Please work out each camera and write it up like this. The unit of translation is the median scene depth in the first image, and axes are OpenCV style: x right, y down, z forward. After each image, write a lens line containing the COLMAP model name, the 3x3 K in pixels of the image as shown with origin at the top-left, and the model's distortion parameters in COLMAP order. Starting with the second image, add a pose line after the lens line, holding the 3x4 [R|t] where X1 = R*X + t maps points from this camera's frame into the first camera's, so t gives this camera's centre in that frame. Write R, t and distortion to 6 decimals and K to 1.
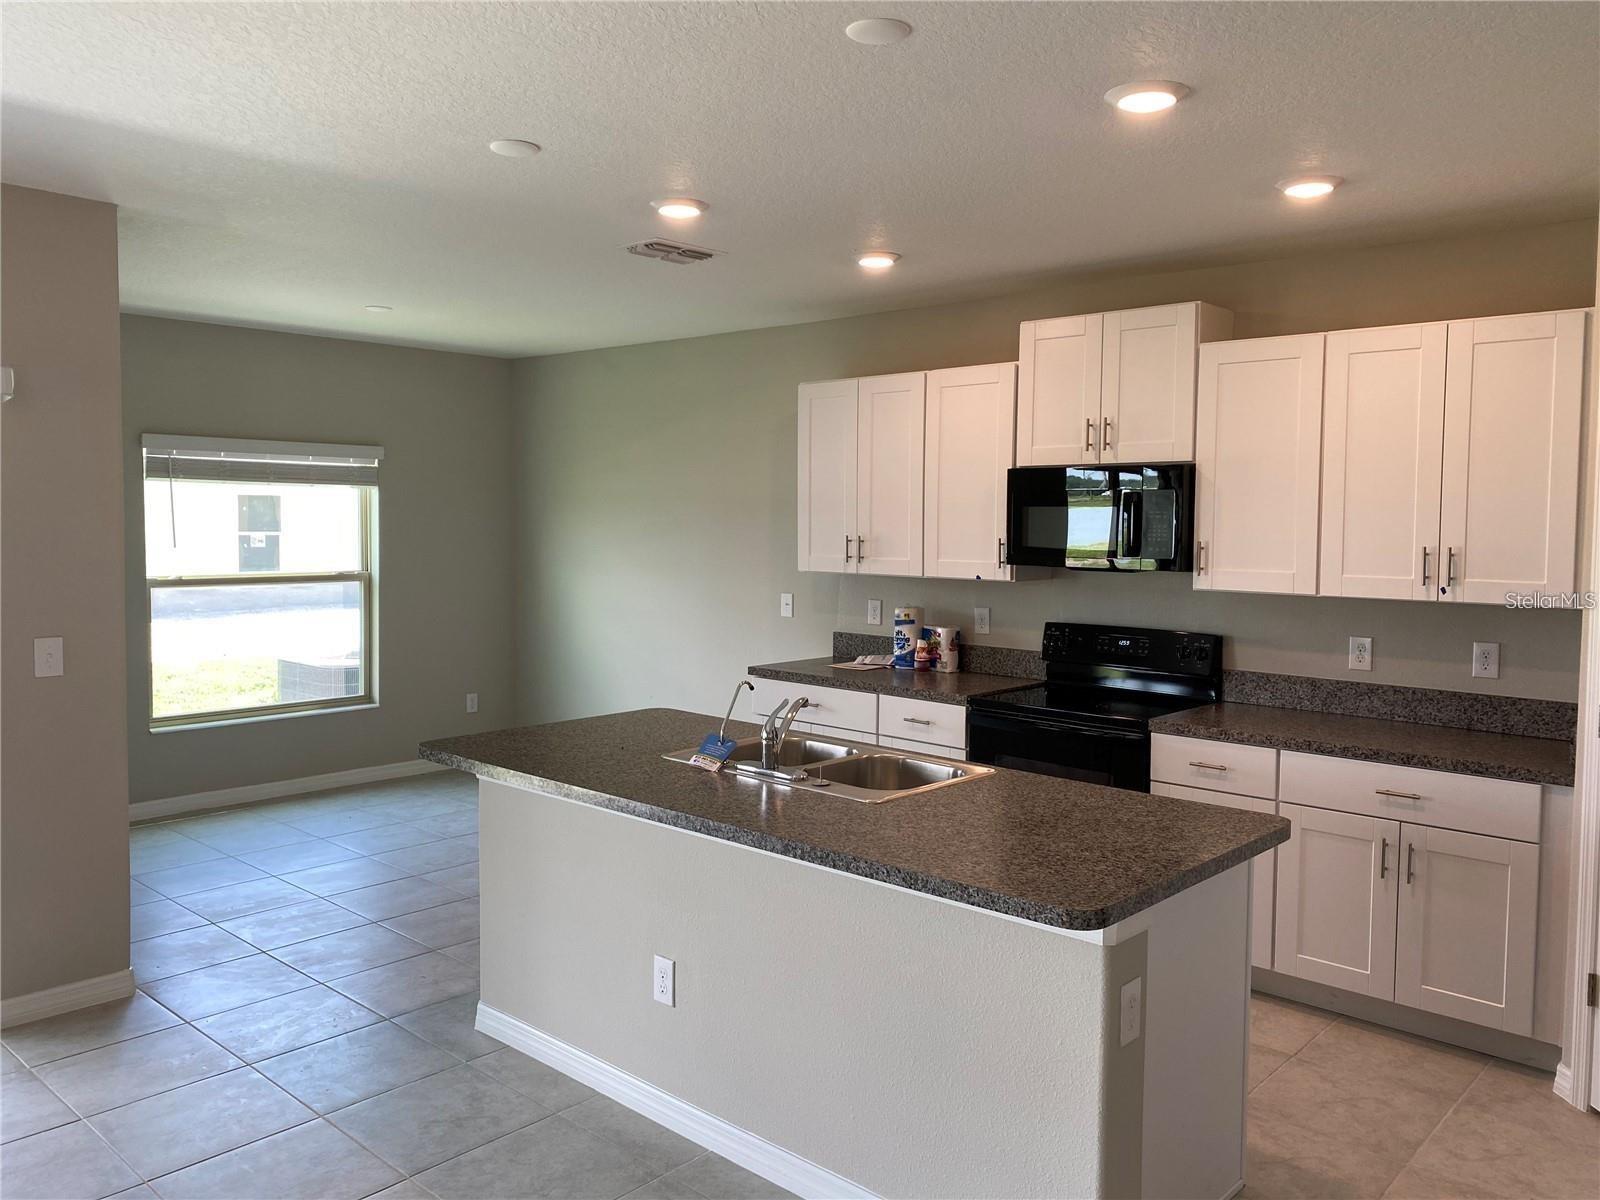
lens RADIAL K [[1212.0, 0, 792.3], [0, 1212.0, 586.7], [0, 0, 1]] dist [0.004866, -0.005893]
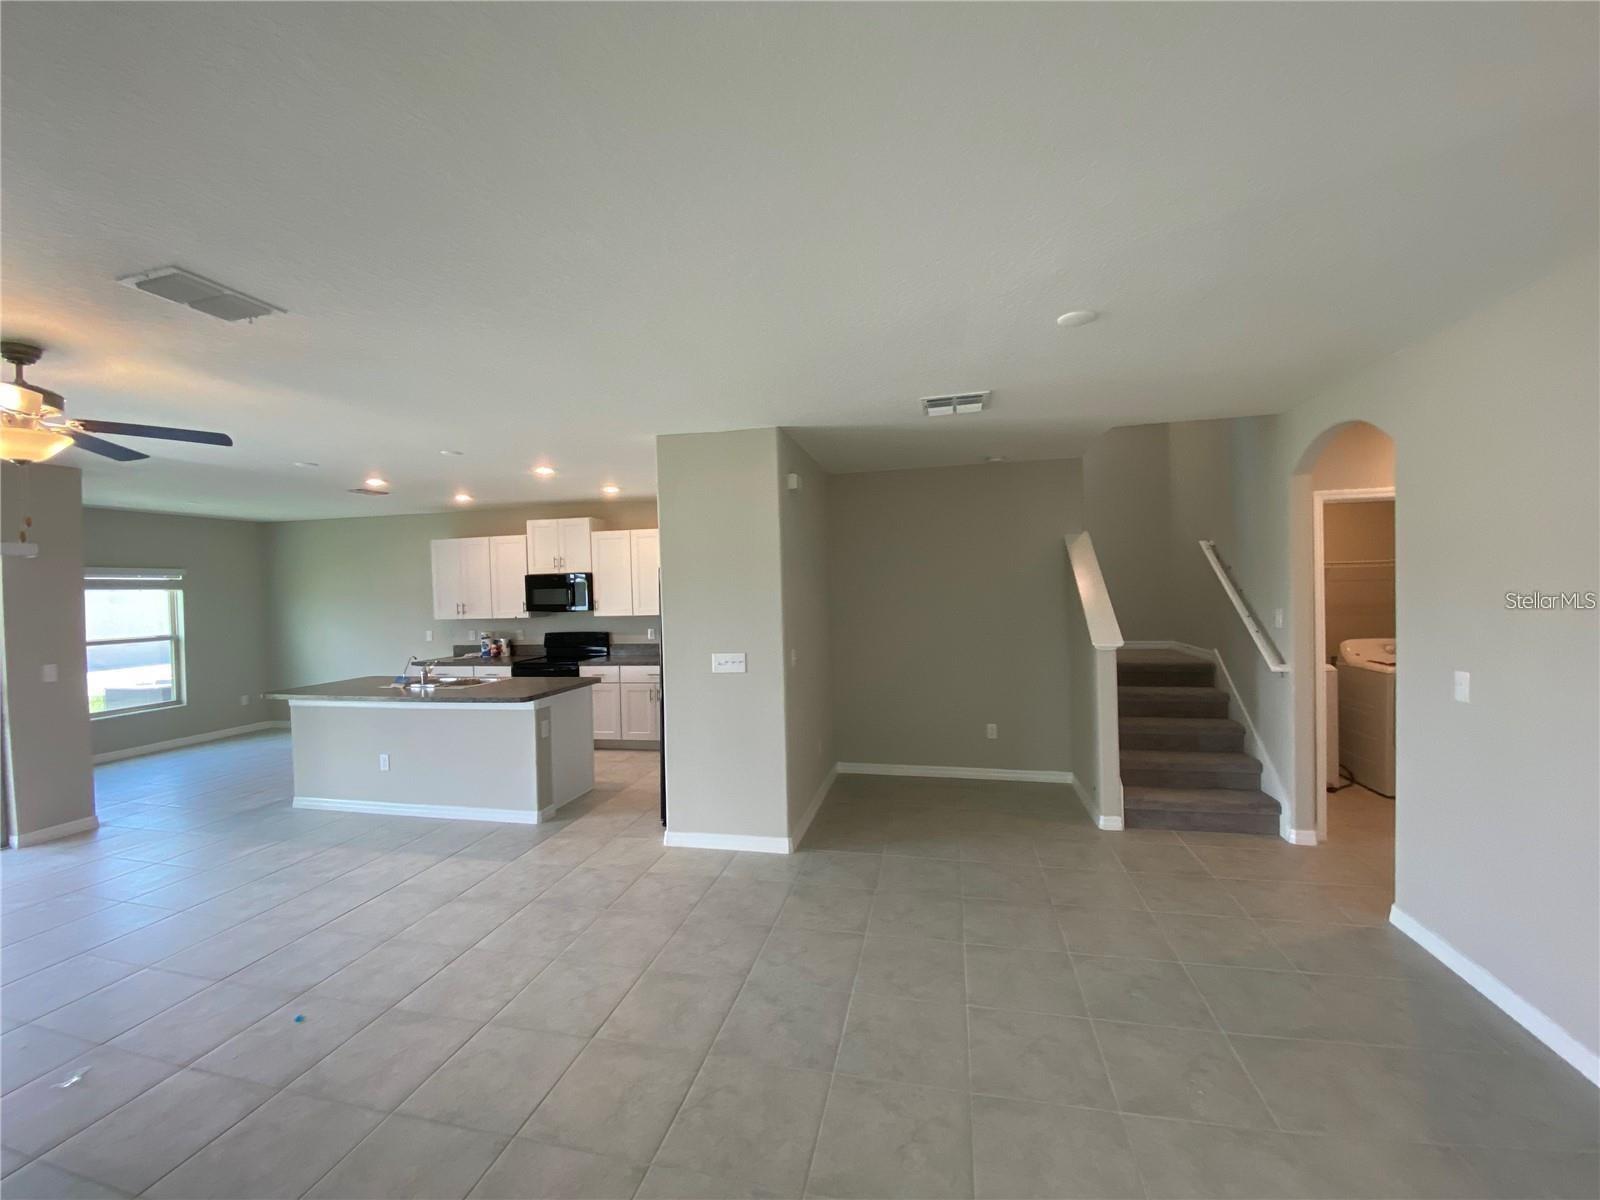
lens RADIAL K [[647.9, 0, 805.3], [0, 647.9, 597.9], [0, 0, 1]] dist [0.017825, -0.019691]
pose [[0.866841, -0.040213, 0.496960, 0.002807], [0.064237, 0.997443, -0.031337, 0.033788], [-0.494429, 0.059088, 0.867208, -0.498914]]
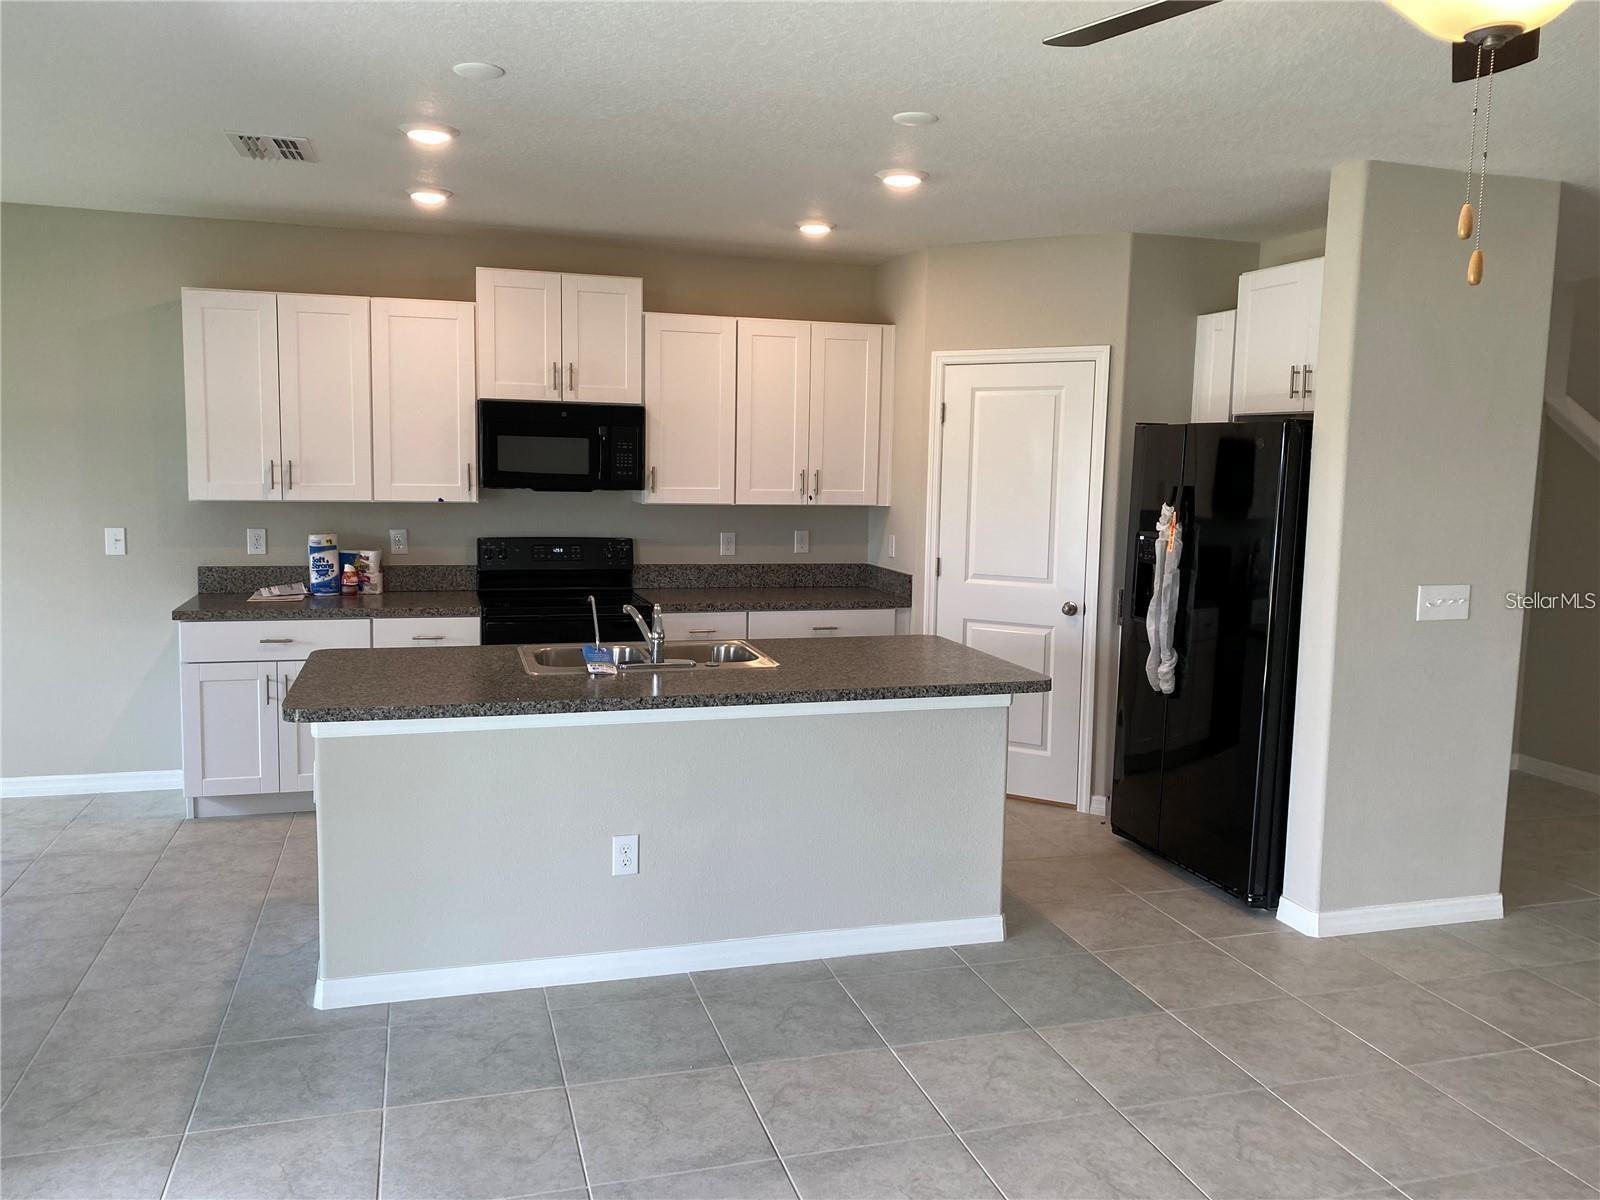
lens RADIAL K [[1209.8, 0, 796.7], [0, 1209.8, 577.4], [0, 0, 1]] dist [0.065364, -0.077005]
pose [[0.513945, -0.087473, 0.853352, -0.608615], [0.034816, 0.996095, 0.081137, -0.015822], [-0.857116, -0.011990, 0.514983, 0.166980]]
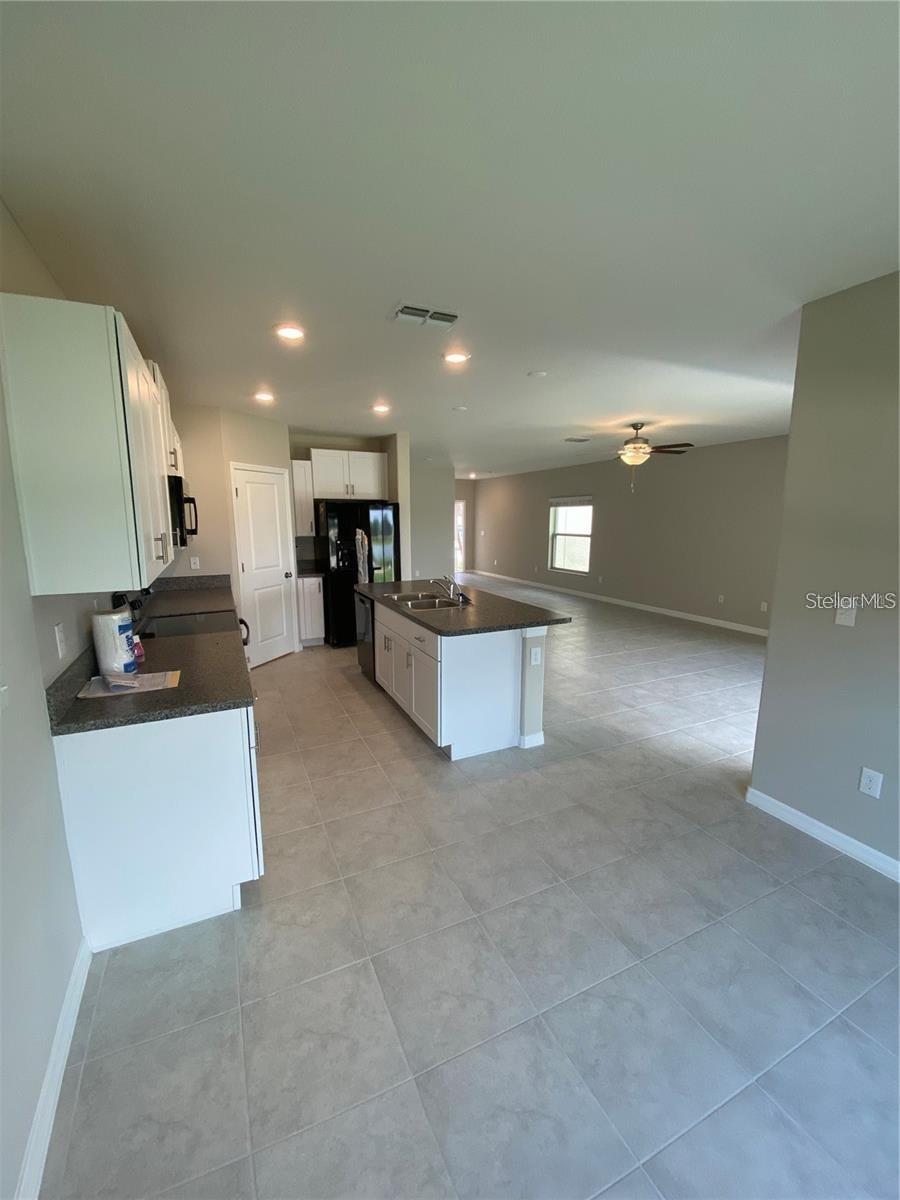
lens RADIAL K [[478.3, 0, 450.0], [0, 478.3, 600.0], [0, 0, 1]] dist [0.033916, -0.027170]
pose [[-0.924218, -0.076071, 0.374213, -0.302039], [0.012986, 0.973129, 0.229893, -0.077882], [-0.381646, 0.217331, -0.898395, 1.338374]]
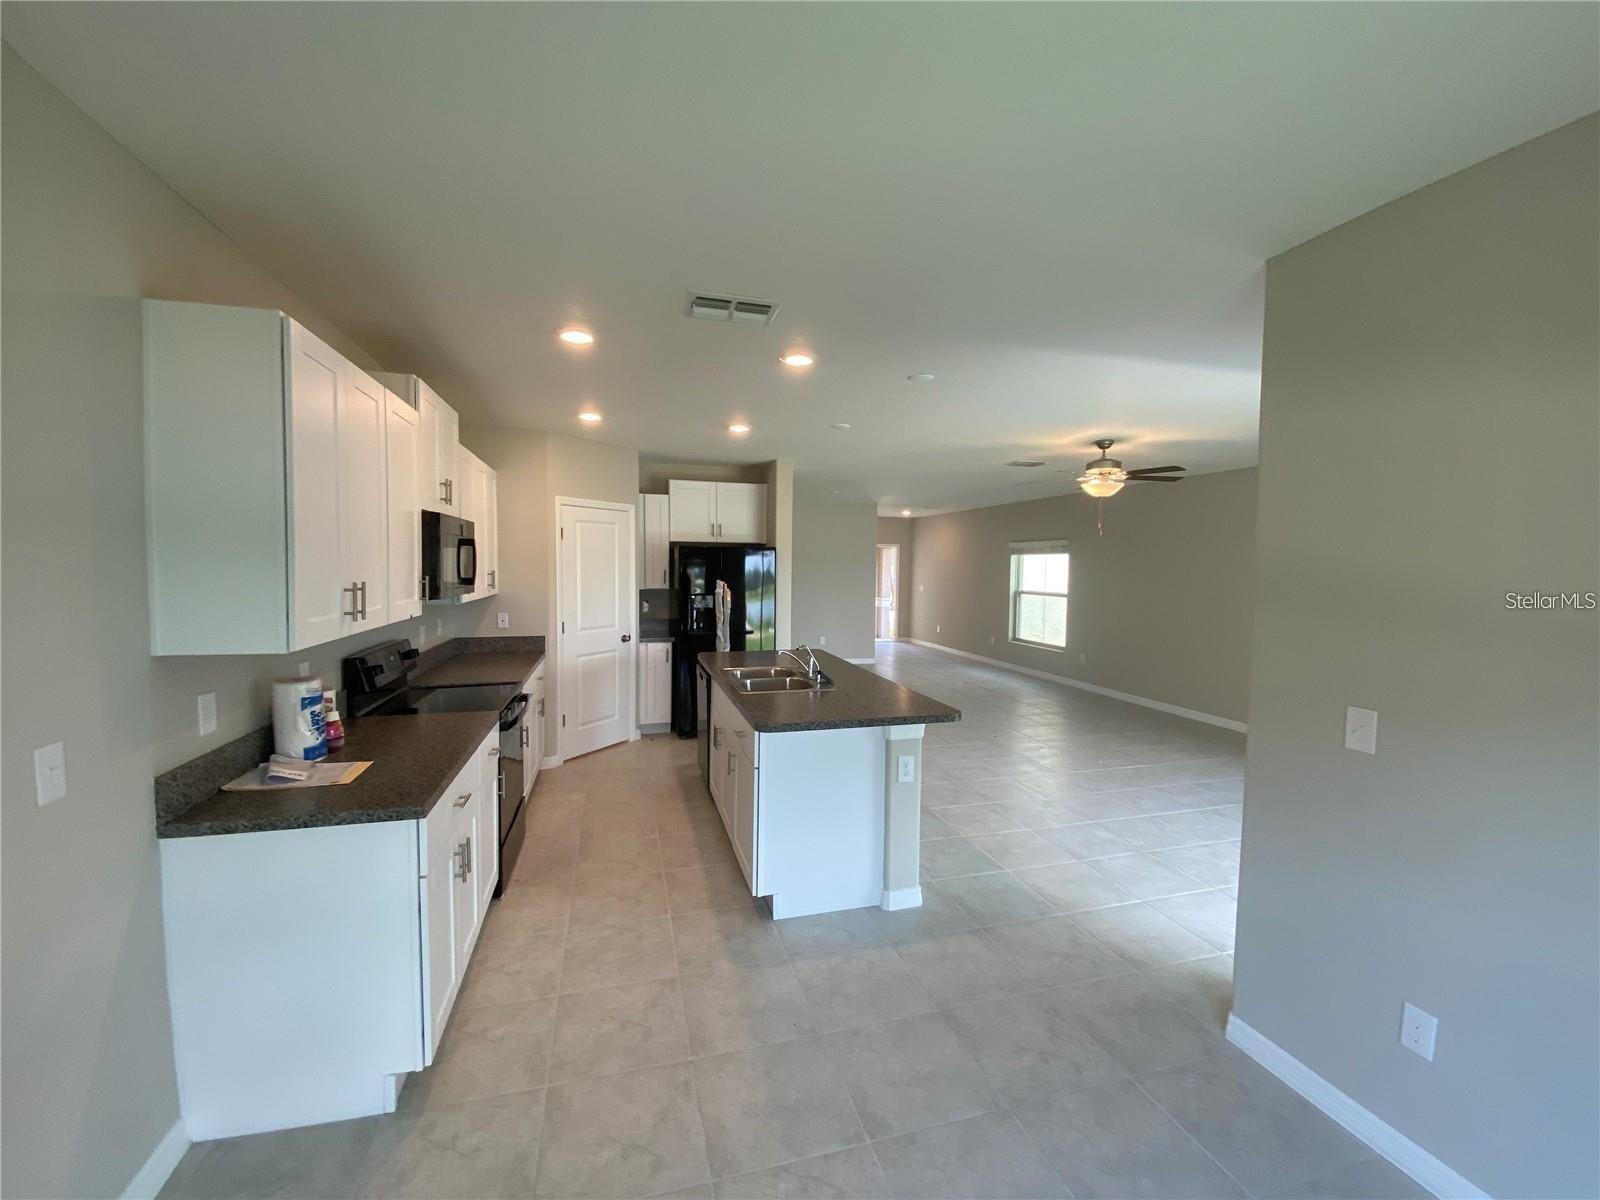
lens RADIAL K [[637.7, 0, 800.0], [0, 637.7, 600.0], [0, 0, 1]] dist [0.033916, -0.027170]
pose [[-0.849391, -0.049822, 0.525407, -0.390038], [0.010228, 0.993793, 0.110773, -0.075008], [-0.527664, 0.099463, -0.843610, 1.264924]]
